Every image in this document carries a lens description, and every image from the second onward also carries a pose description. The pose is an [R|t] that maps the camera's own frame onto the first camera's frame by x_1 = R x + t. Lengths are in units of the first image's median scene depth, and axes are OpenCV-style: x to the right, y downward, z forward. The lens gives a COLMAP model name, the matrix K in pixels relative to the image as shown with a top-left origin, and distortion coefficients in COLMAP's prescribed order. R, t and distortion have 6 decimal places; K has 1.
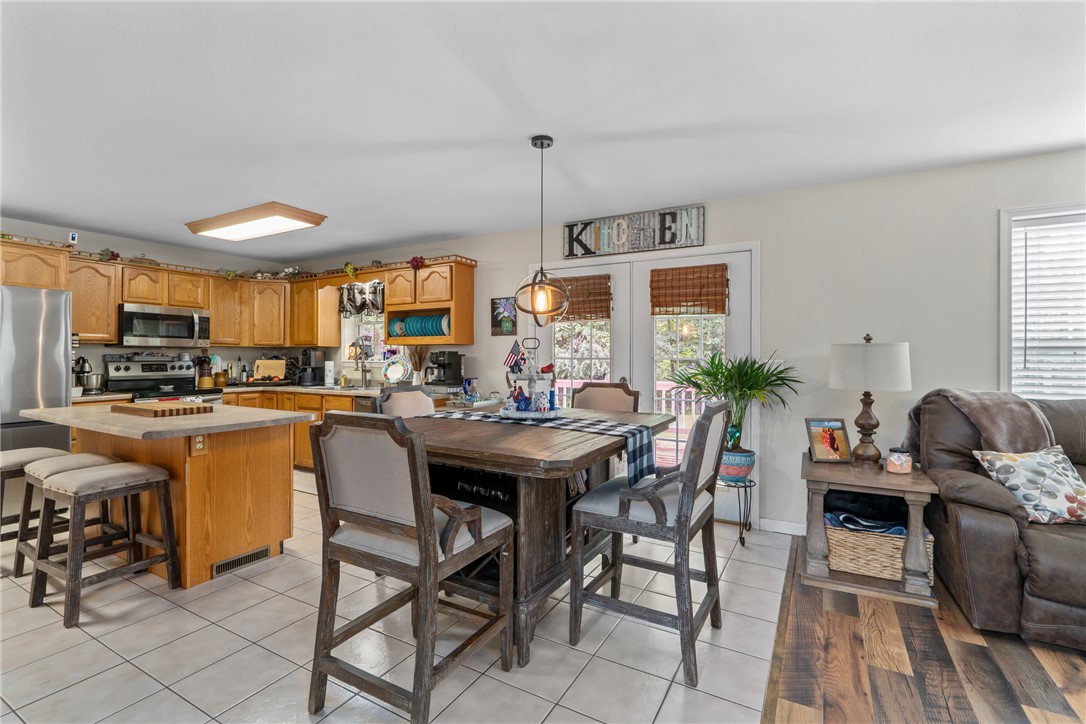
lens RADIAL K [[493.9, 0, 543.3], [0, 493.9, 356.2], [0, 0, 1]] dist [-0.002723, 0.000648]
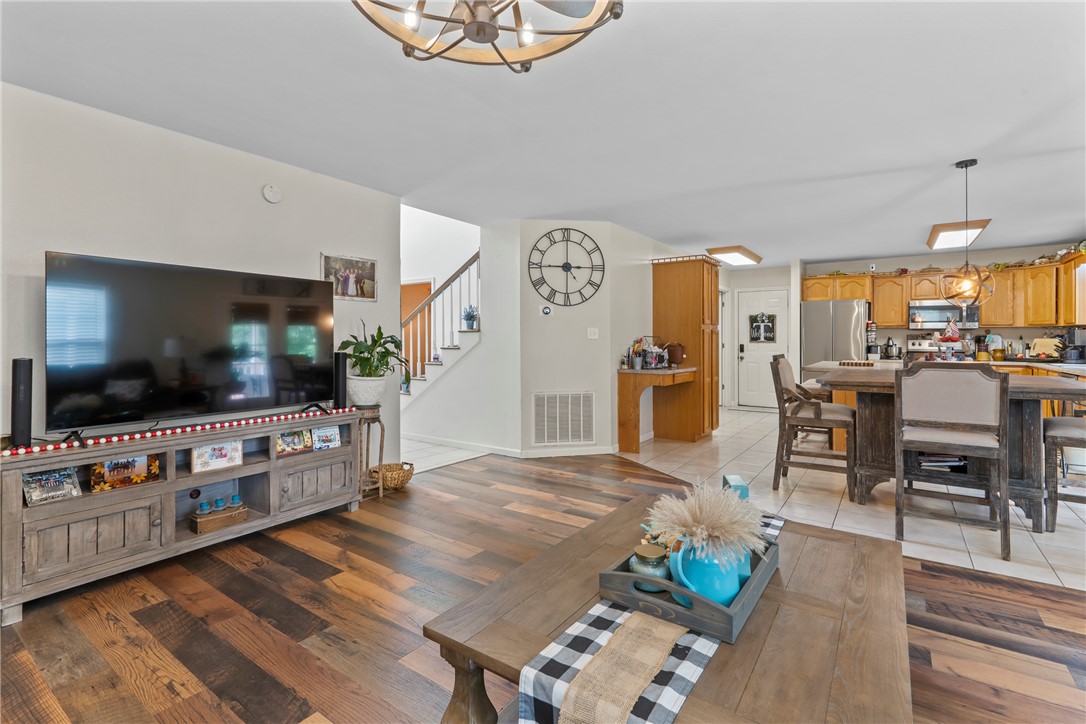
lens RADIAL K [[500.2, 0, 538.6], [0, 500.2, 341.4], [0, 0, 1]] dist [-0.000421, -0.000135]
pose [[-0.101414, -0.000436, -0.994844, 0.785623], [-0.000558, 1.000000, -0.000382, 0.018031], [0.994844, 0.000517, -0.101414, 0.012633]]
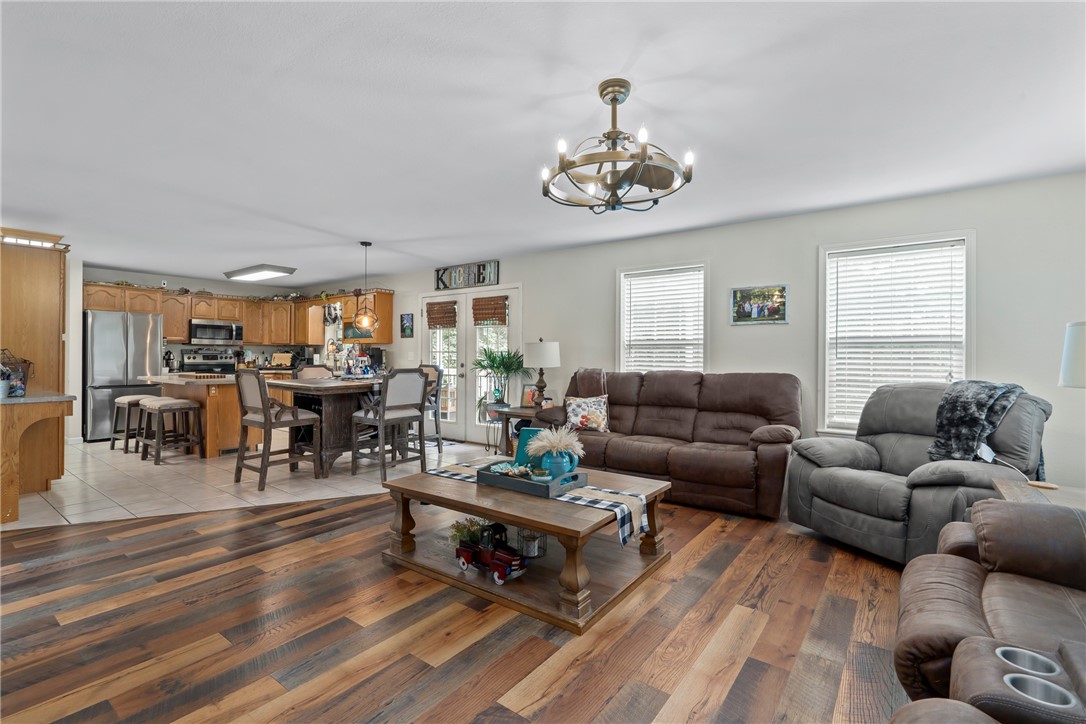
lens RADIAL K [[493.9, 0, 543.3], [0, 493.9, 356.2], [0, 0, 1]] dist [-0.002723, 0.000648]
pose [[0.992119, 0.003206, -0.125256, 0.546582], [-0.003027, 0.999994, 0.001624, 0.013794], [0.125260, -0.001232, 0.992123, -0.517566]]
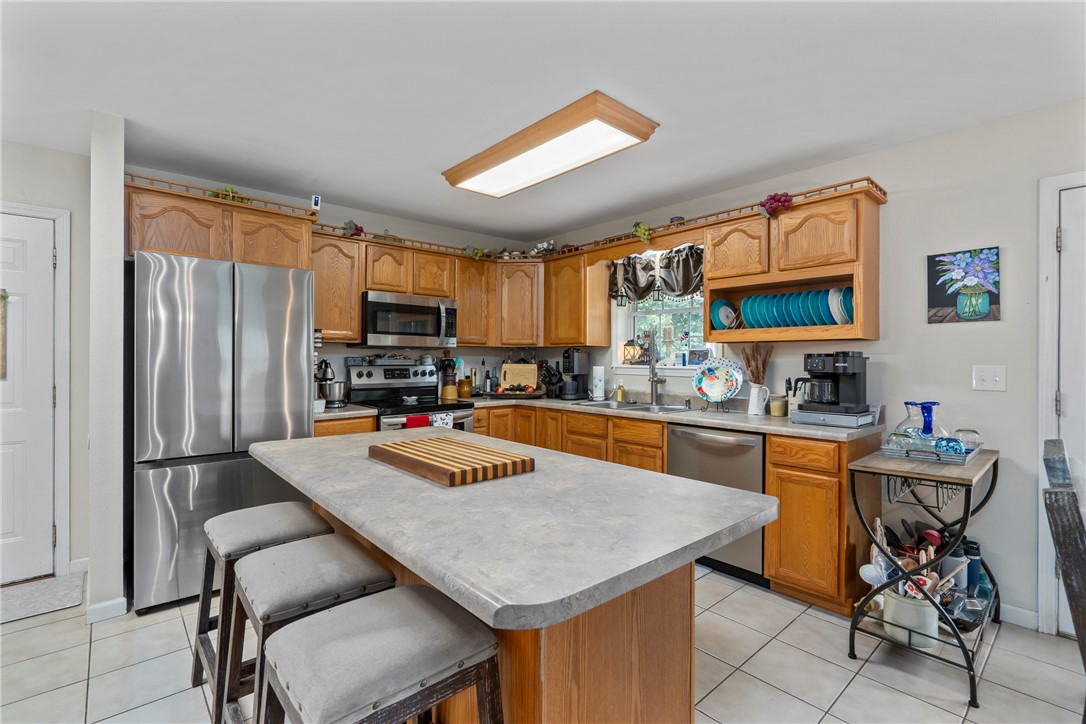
lens RADIAL K [[493.9, 0, 543.3], [0, 493.9, 356.2], [0, 0, 1]] dist [-0.002723, 0.000648]
pose [[0.947073, 0.000575, -0.321018, -0.331131], [-0.001727, 0.999993, -0.003304, -0.002625], [0.321014, 0.003684, 0.947067, 0.344400]]
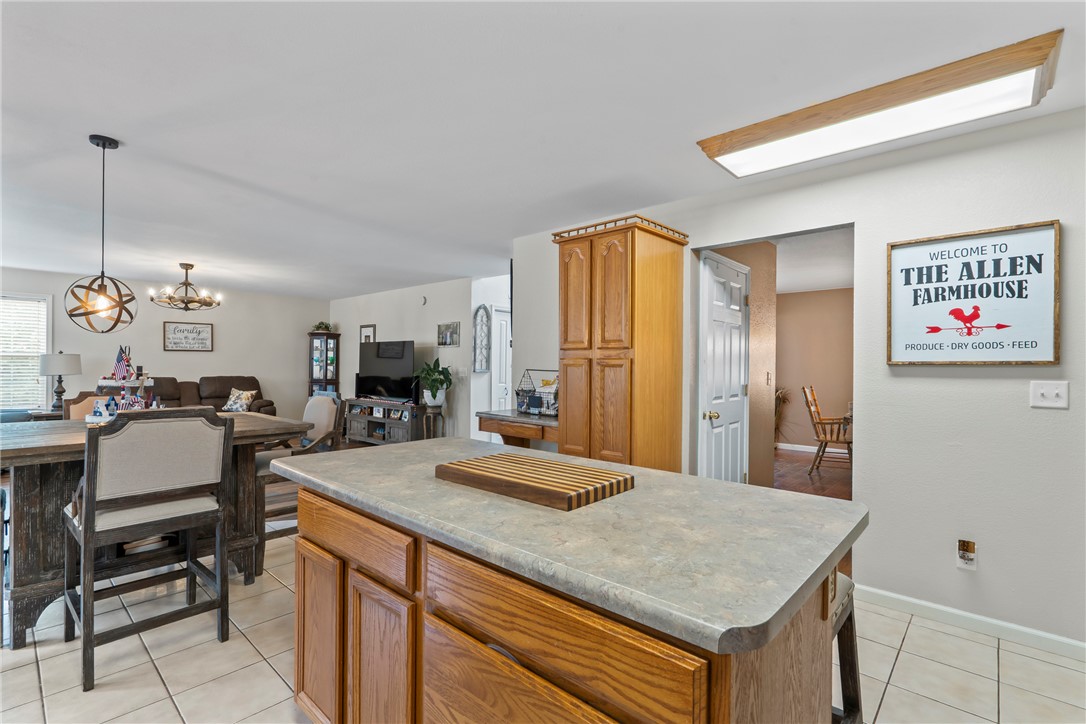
lens RADIAL K [[499.8, 0, 540.4], [0, 499.8, 367.1], [0, 0, 1]] dist [-0.000336, -0.000077]
pose [[-0.975266, -0.013194, 0.220639, -0.591386], [-0.012161, 0.999908, 0.006040, -0.003954], [-0.220699, 0.003208, -0.975337, 0.987537]]
